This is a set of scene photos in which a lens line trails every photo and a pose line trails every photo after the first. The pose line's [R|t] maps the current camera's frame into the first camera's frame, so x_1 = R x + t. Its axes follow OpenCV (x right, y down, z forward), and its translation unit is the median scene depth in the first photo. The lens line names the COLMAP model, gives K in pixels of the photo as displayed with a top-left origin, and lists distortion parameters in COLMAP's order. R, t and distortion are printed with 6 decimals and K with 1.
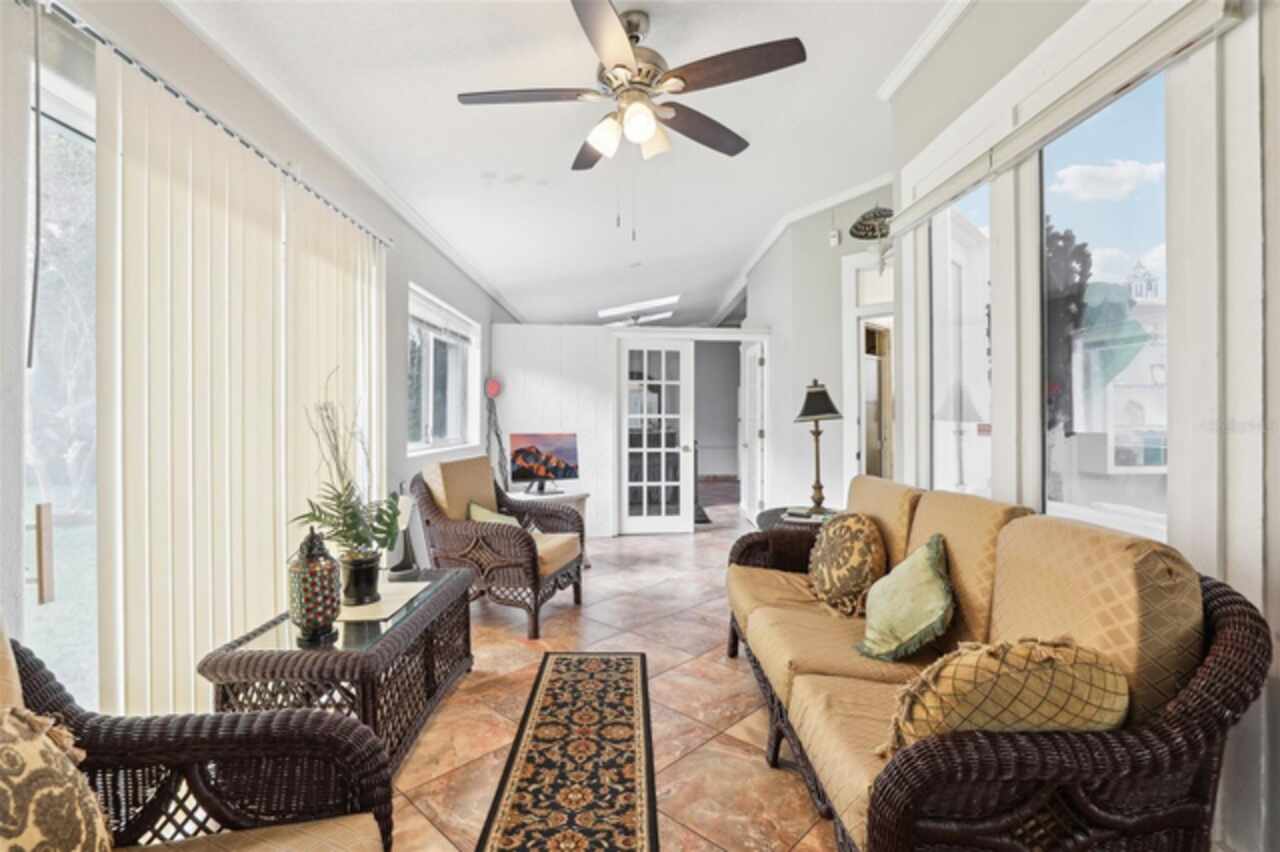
lens RADIAL K [[592.0, 0, 638.7], [0, 592.0, 413.7], [0, 0, 1]] dist [-0.022640, 0.001014]
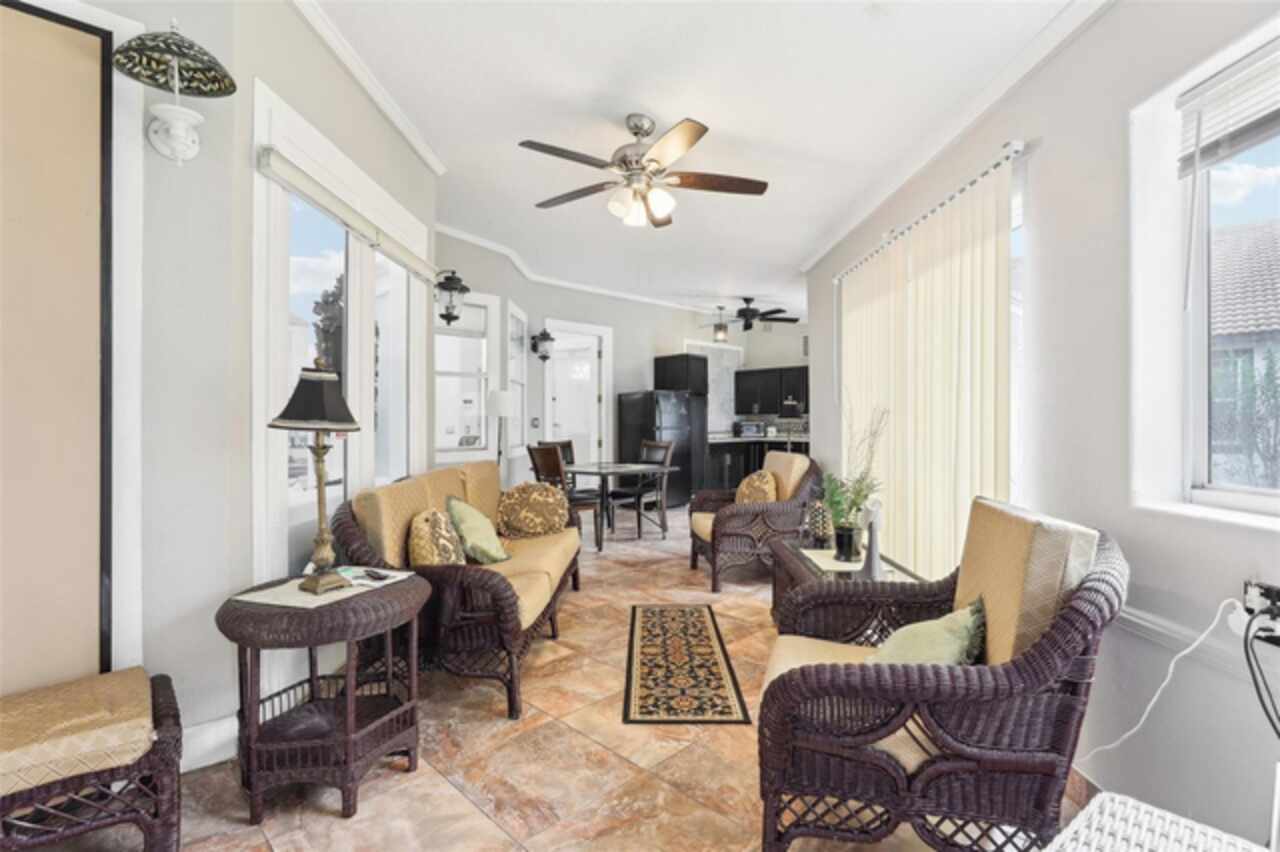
lens RADIAL K [[592.0, 0, 639.2], [0, 592.0, 423.9], [0, 0, 1]] dist [-0.022640, 0.001014]
pose [[-0.999582, 0.006479, 0.028193, -0.038469], [0.006471, 0.999979, -0.000383, 0.011100], [-0.028195, -0.000201, -0.999602, 1.953761]]
